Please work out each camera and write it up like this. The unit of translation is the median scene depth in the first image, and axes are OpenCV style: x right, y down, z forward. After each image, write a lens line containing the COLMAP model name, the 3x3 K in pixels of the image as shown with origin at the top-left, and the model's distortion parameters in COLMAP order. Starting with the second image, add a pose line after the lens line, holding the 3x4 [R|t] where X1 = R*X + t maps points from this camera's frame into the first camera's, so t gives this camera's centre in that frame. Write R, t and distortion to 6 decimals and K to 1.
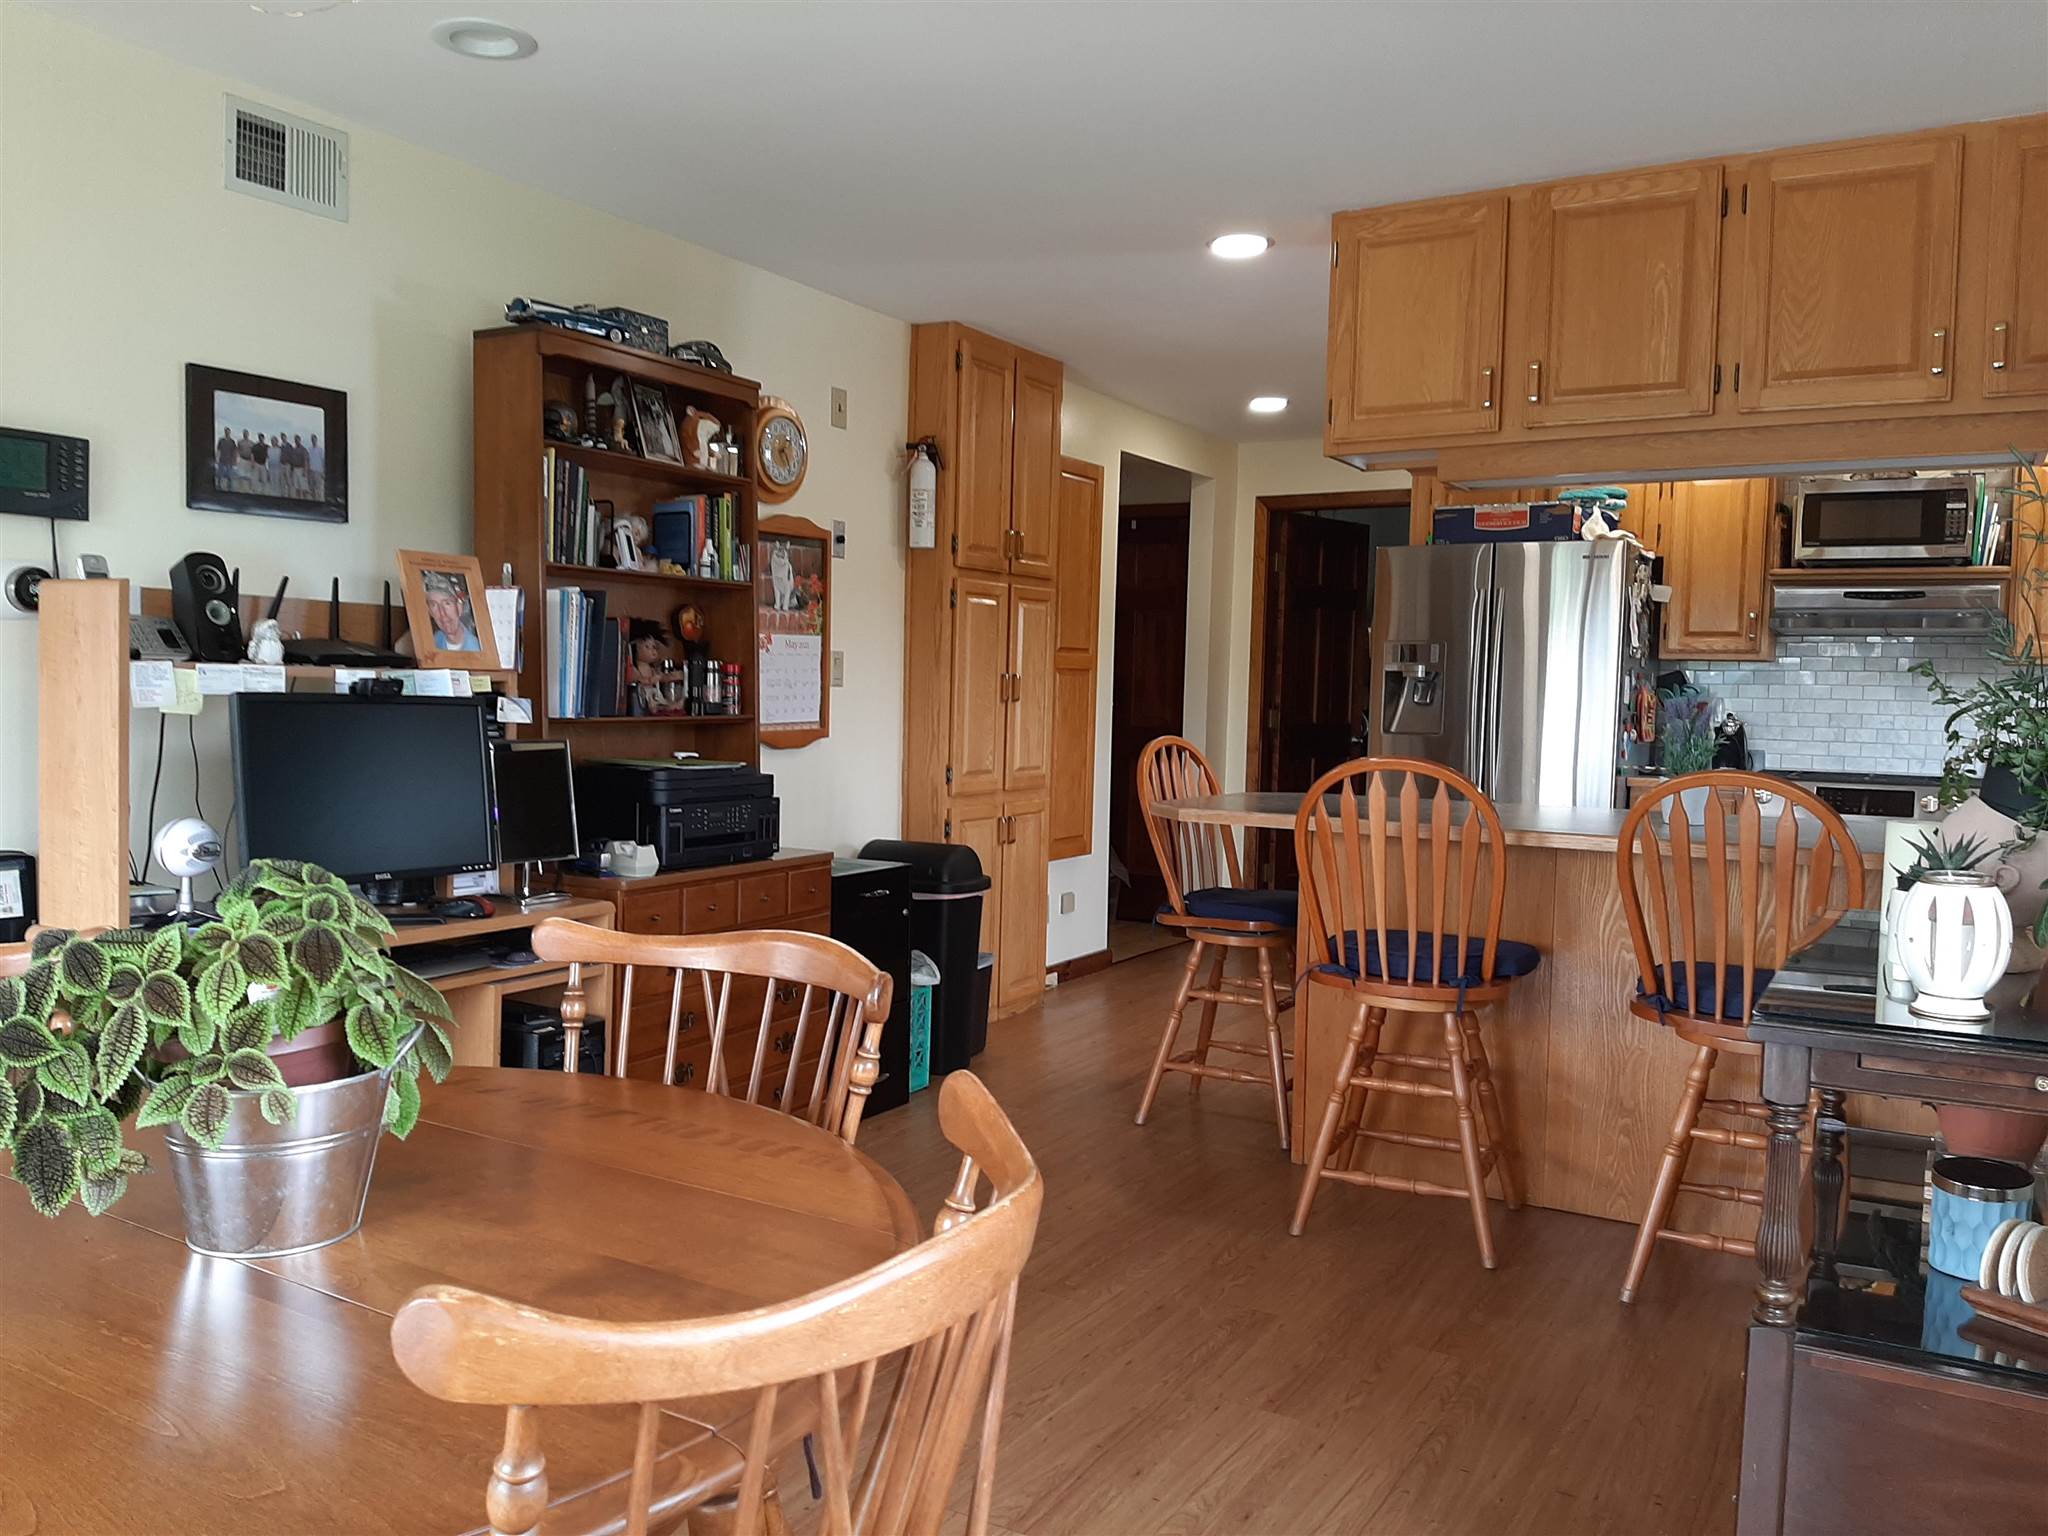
lens RADIAL K [[1580.8, 0, 1023.6], [0, 1580.8, 761.6], [0, 0, 1]] dist [0.102086, -0.178495]
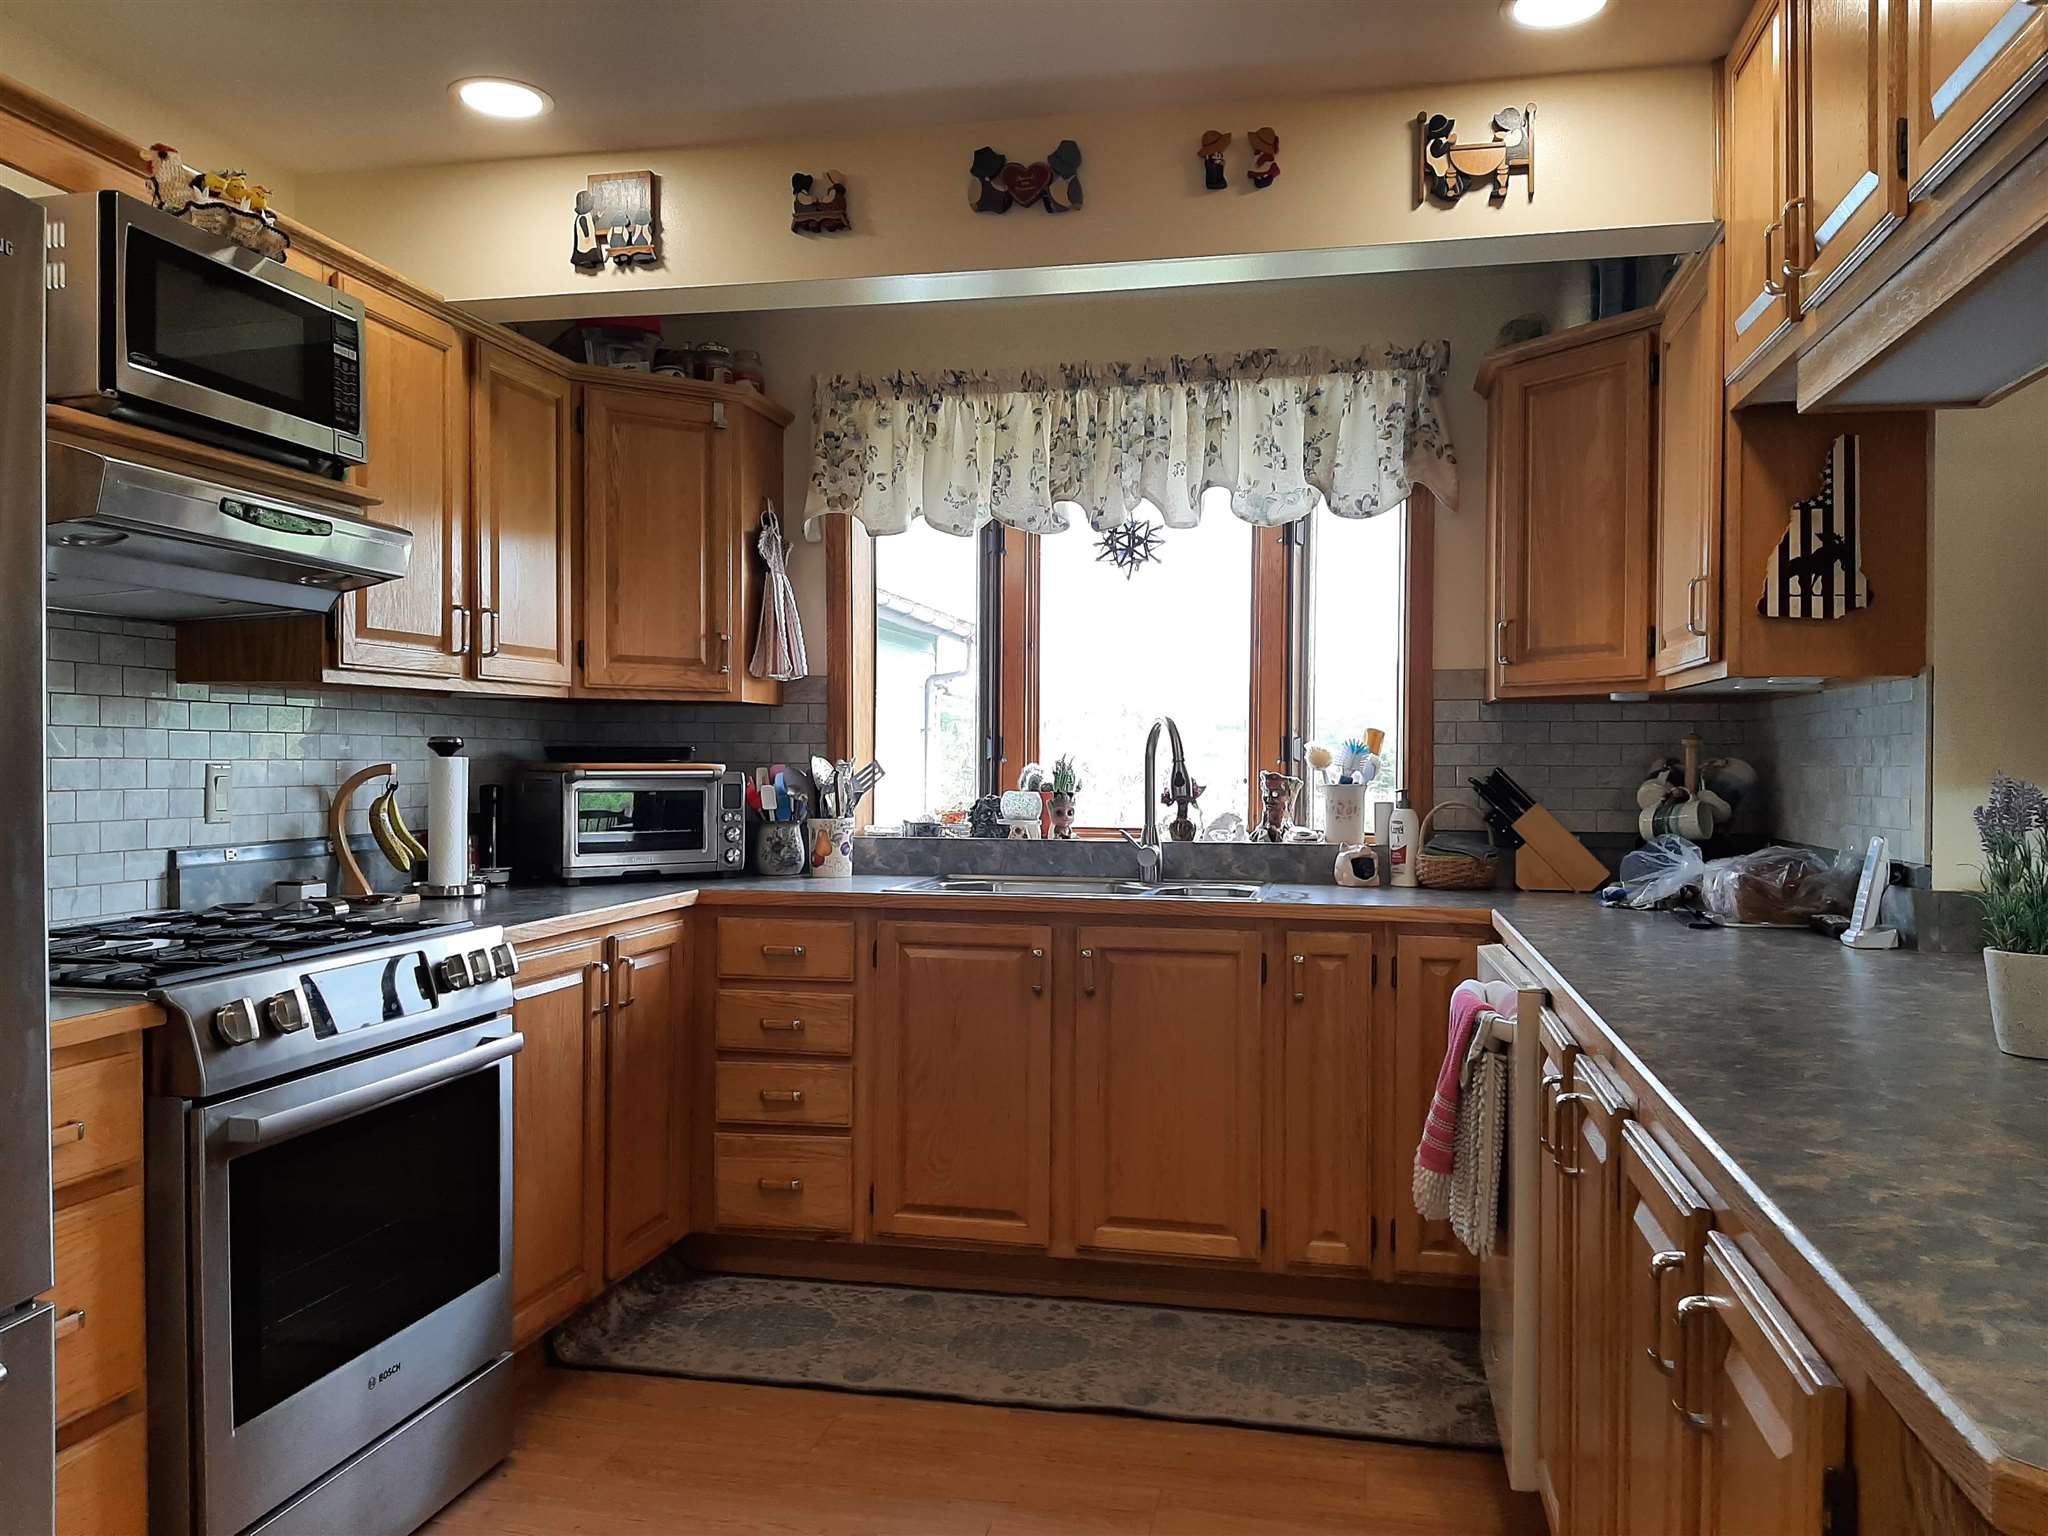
lens RADIAL K [[1580.8, 0, 1019.2], [0, 1580.8, 779.6], [0, 0, 1]] dist [0.102086, -0.178495]
pose [[-0.318472, -0.035434, 0.947270, 0.056279], [0.037197, 0.998064, 0.049840, -0.046636], [-0.947202, 0.051109, -0.316538, 0.942050]]
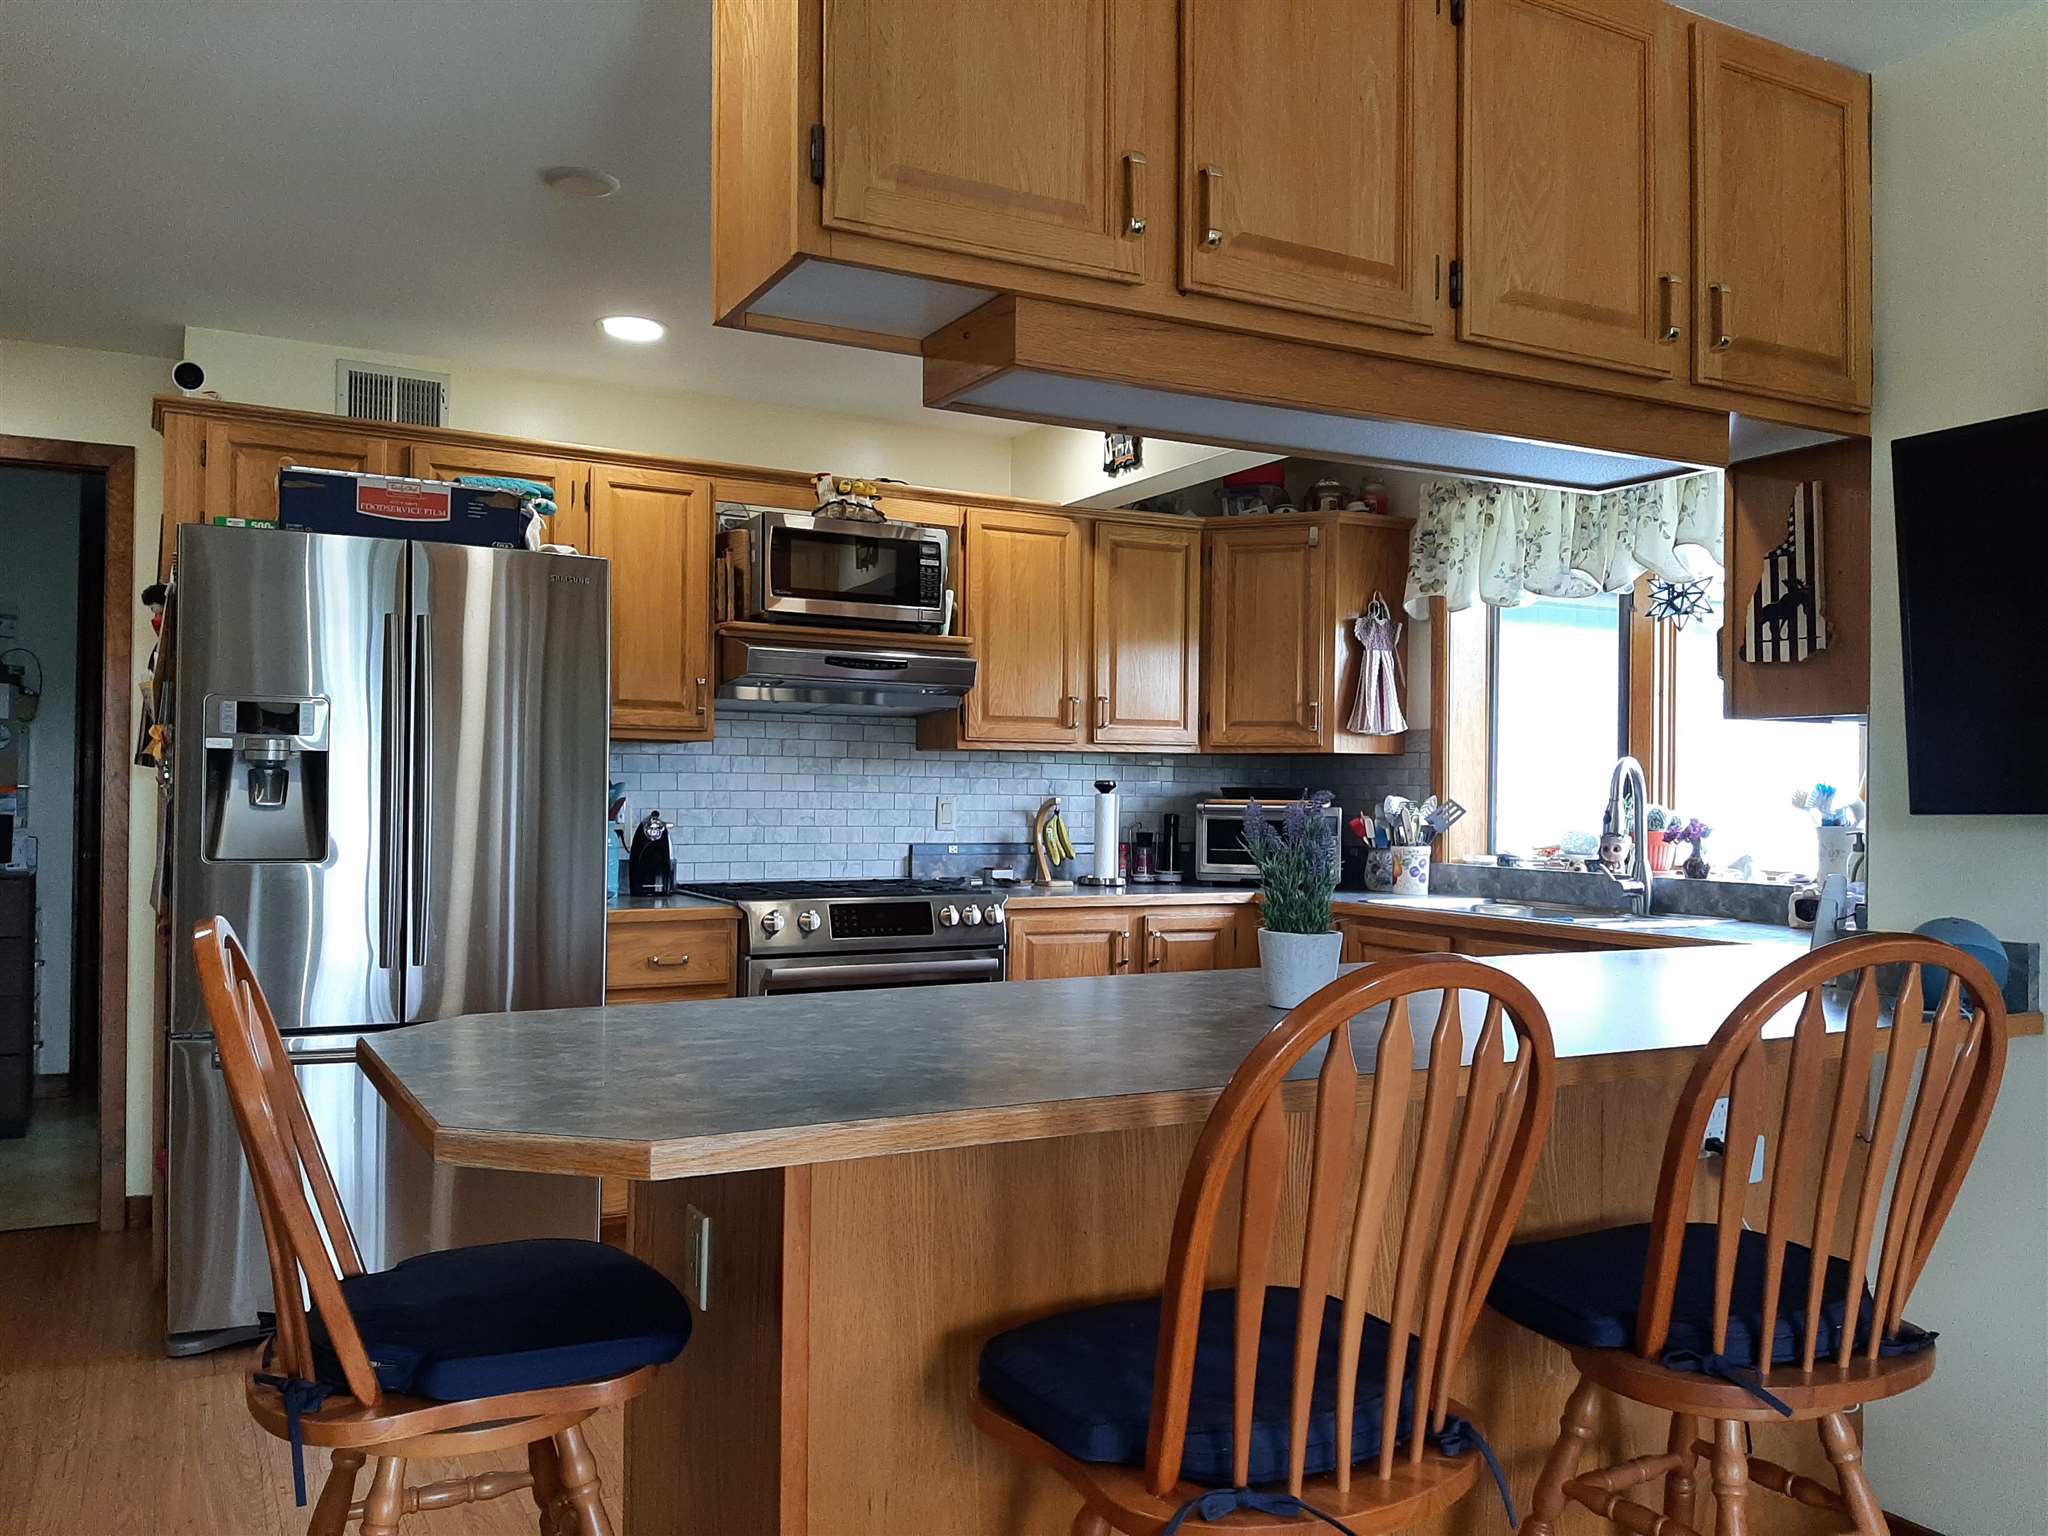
lens RADIAL K [[1580.8, 0, 1024.1], [0, 1580.8, 782.0], [0, 0, 1]] dist [0.102086, -0.178495]
pose [[0.520561, -0.009739, 0.853769, -0.105372], [0.042644, 0.998984, -0.014606, -0.028120], [-0.852759, 0.044012, 0.520447, 0.512571]]
